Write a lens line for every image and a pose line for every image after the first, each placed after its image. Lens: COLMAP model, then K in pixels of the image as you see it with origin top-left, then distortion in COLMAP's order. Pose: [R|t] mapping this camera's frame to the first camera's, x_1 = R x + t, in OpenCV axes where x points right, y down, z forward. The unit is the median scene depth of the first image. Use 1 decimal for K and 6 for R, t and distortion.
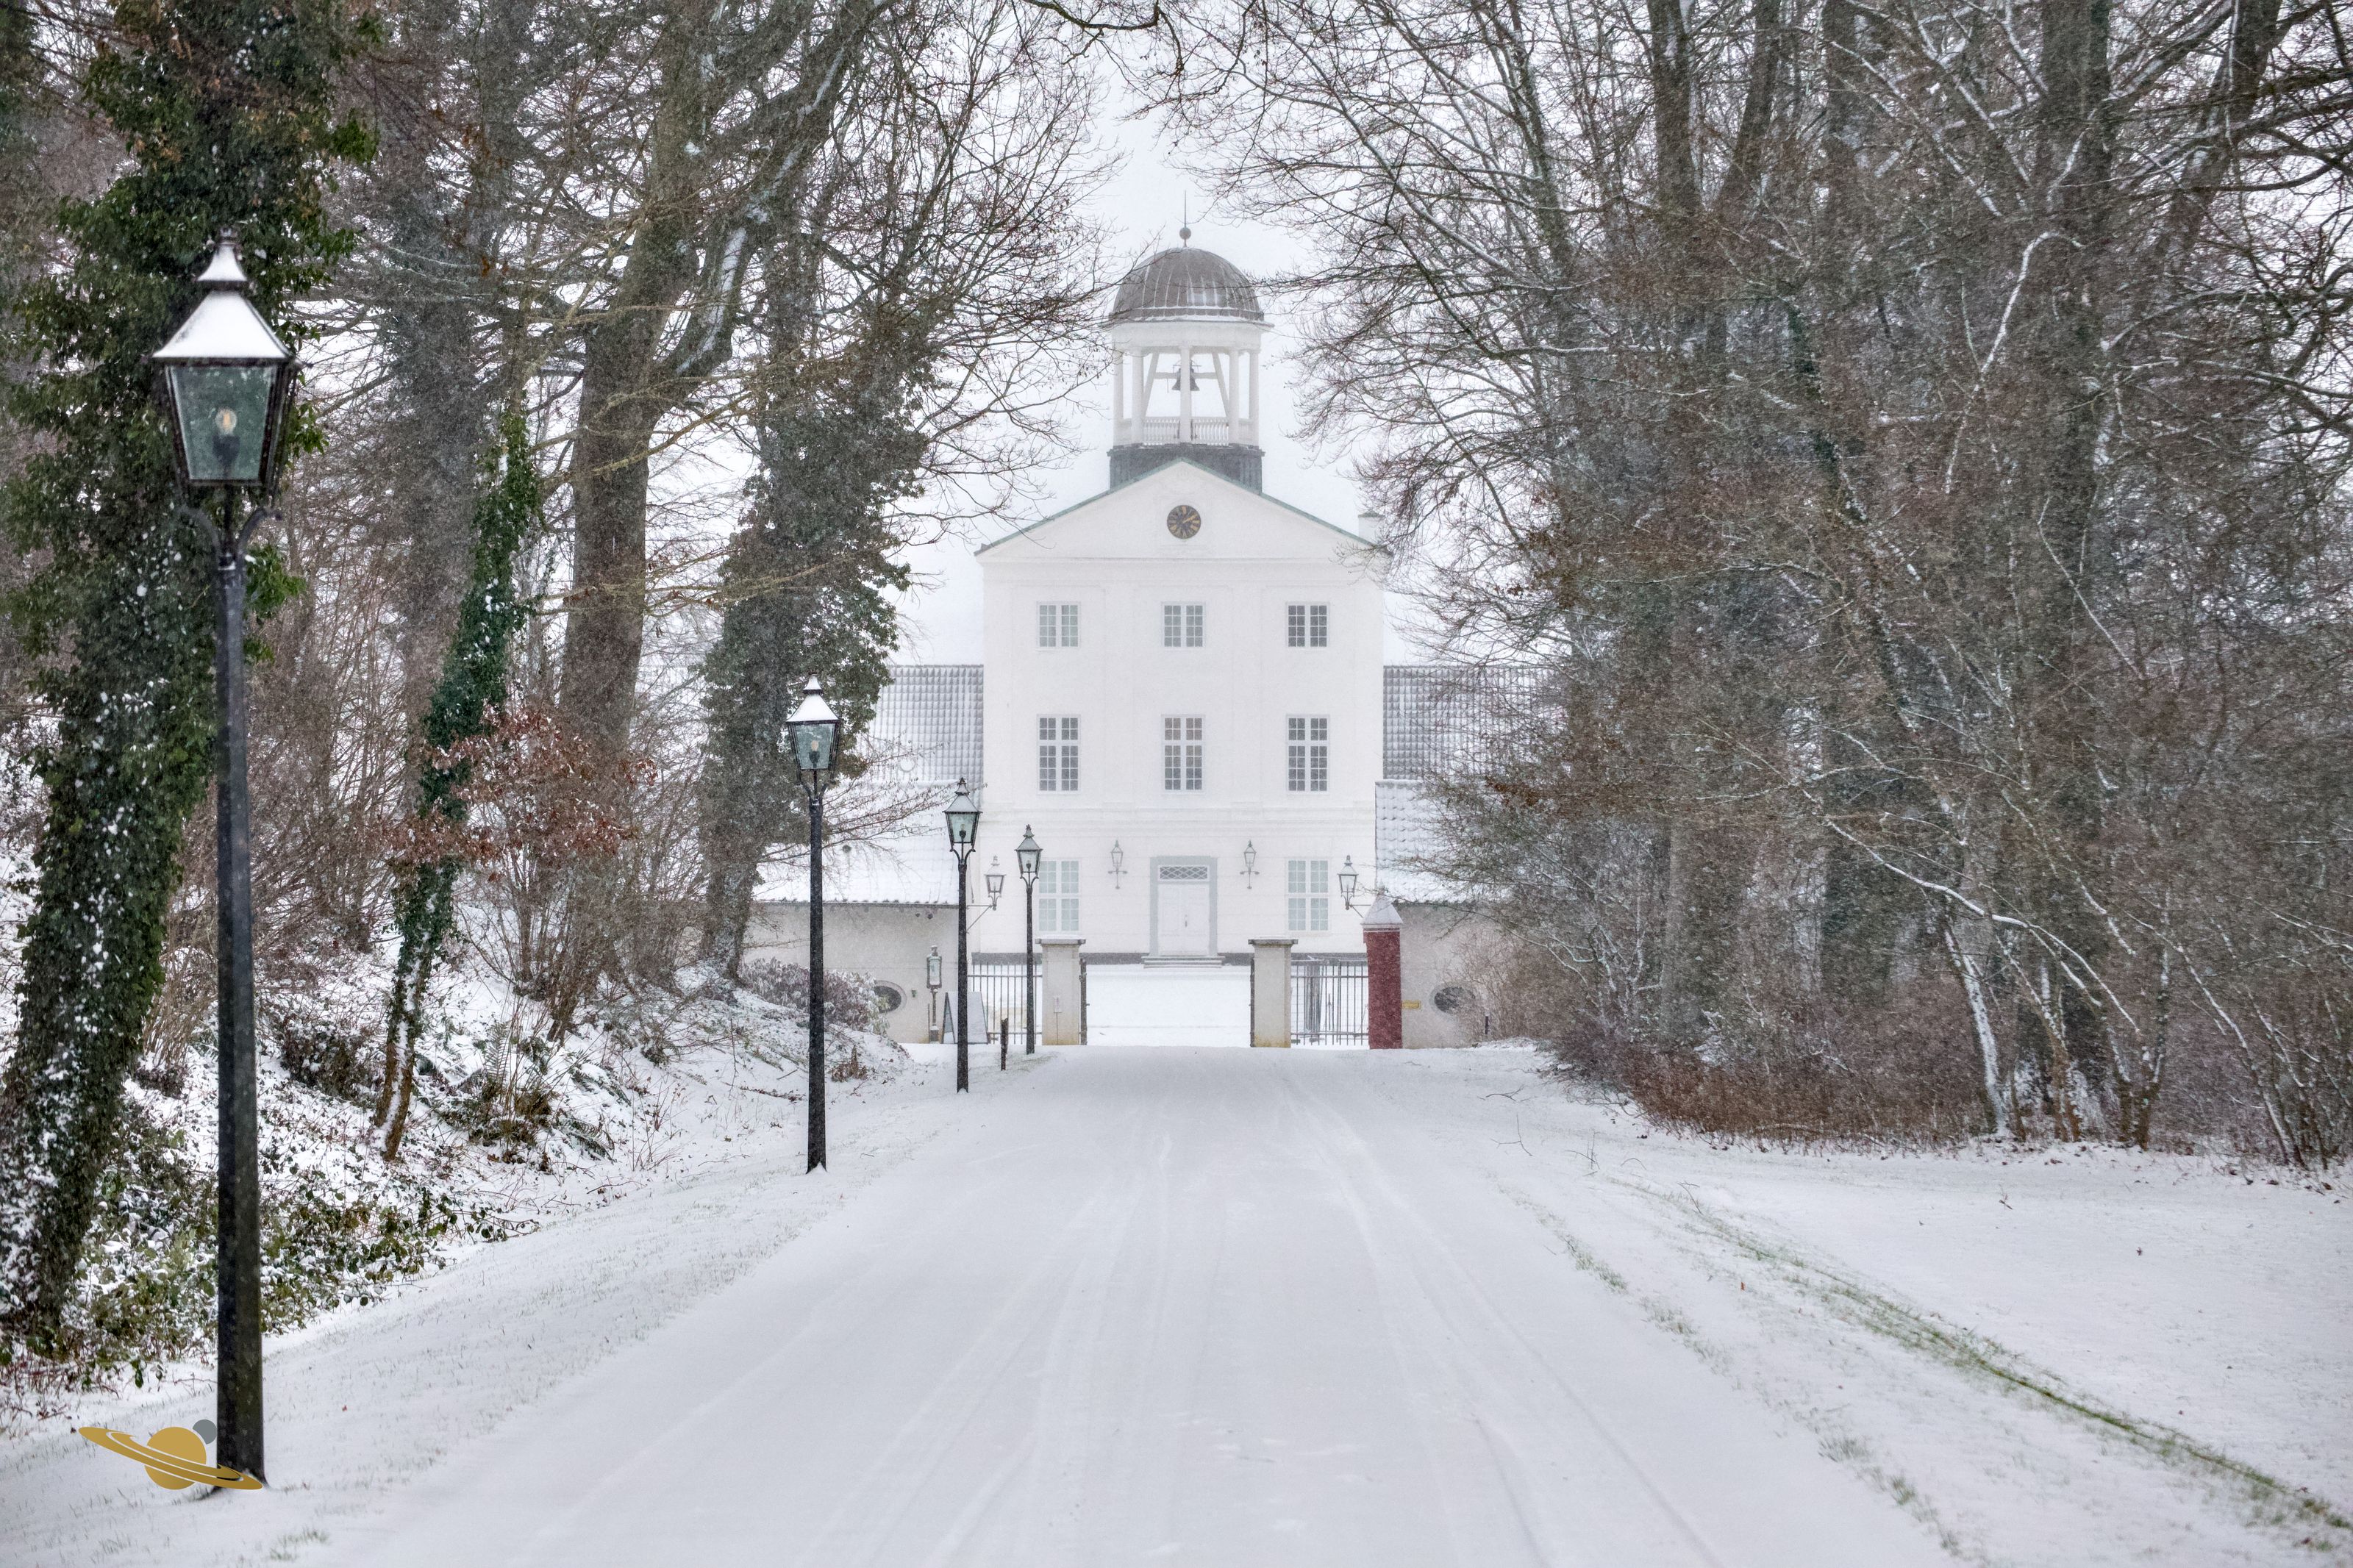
lens RADIAL K [[7815.6, 0, 1152.9], [0, 7815.6, 775.7], [0, 0, 1]] dist [0.701986, 0.000000]
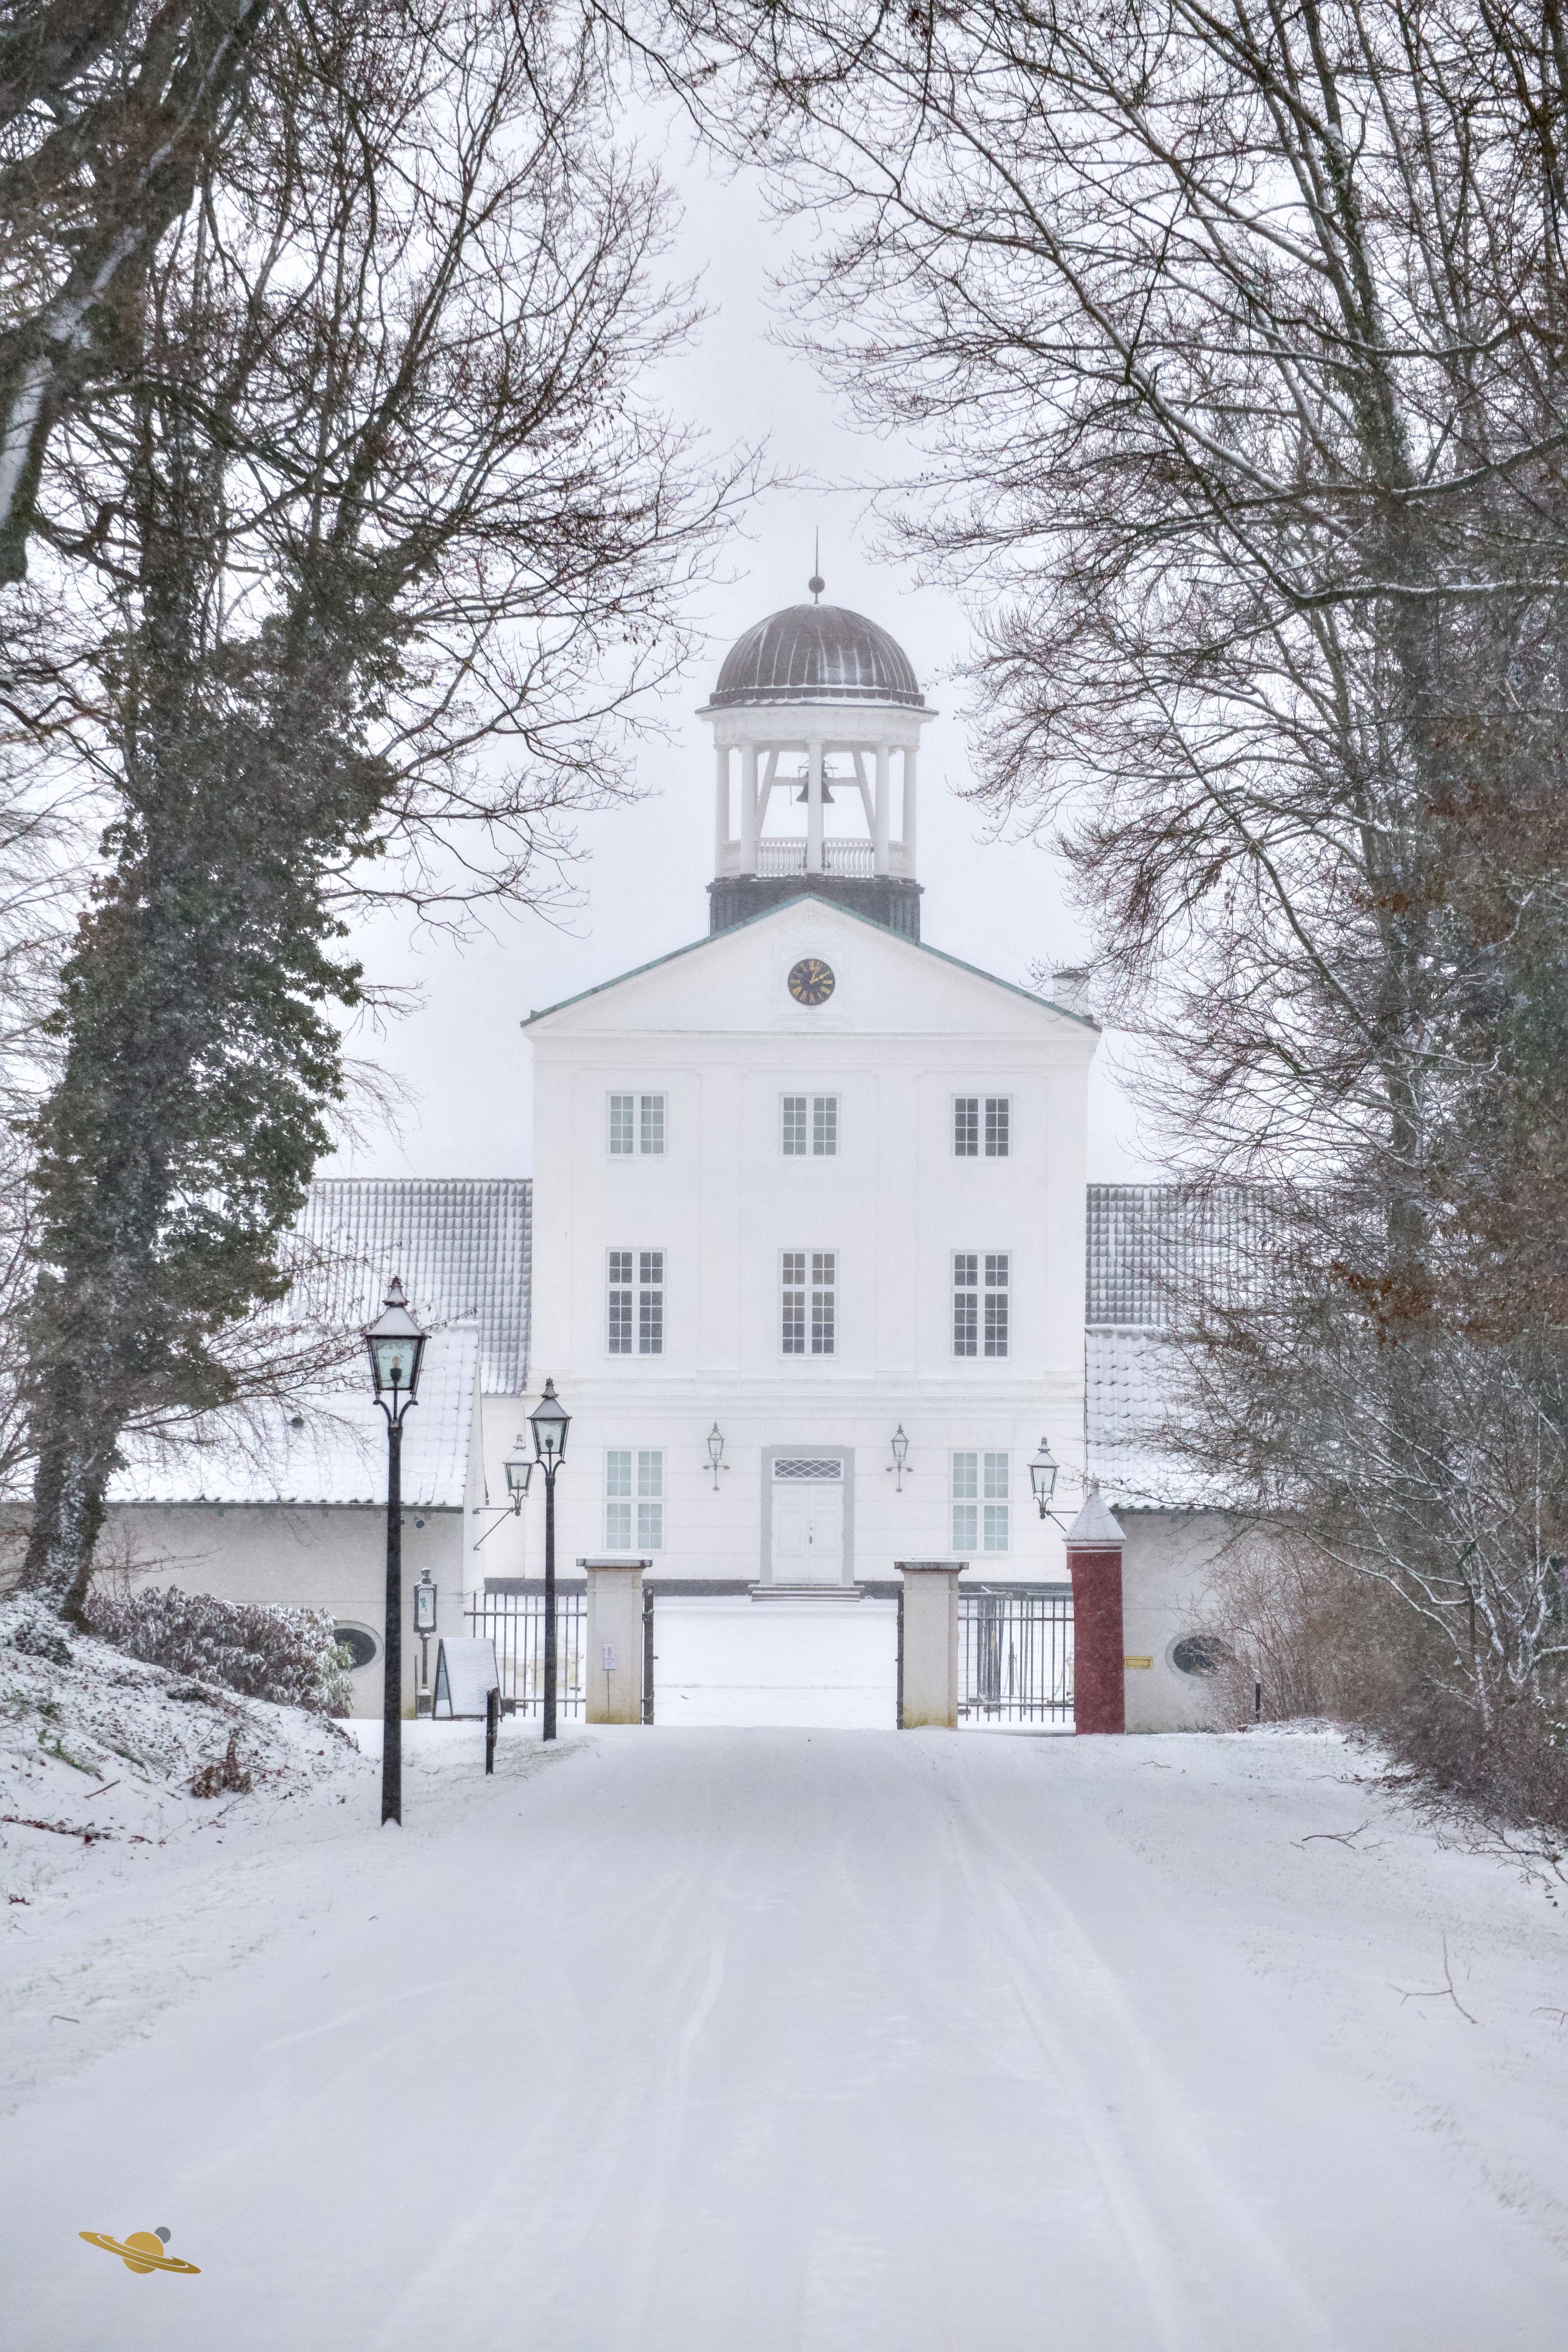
lens RADIAL K [[9812.2, 0, 741.4], [0, 9812.2, 1183.4], [0, 0, 1]] dist [1.437420, 0.000000]
pose [[0.999968, 0.006847, -0.004158, 0.002058], [-0.006919, 0.999822, -0.017538, 0.002997], [0.004037, 0.017566, 0.999838, 0.137916]]
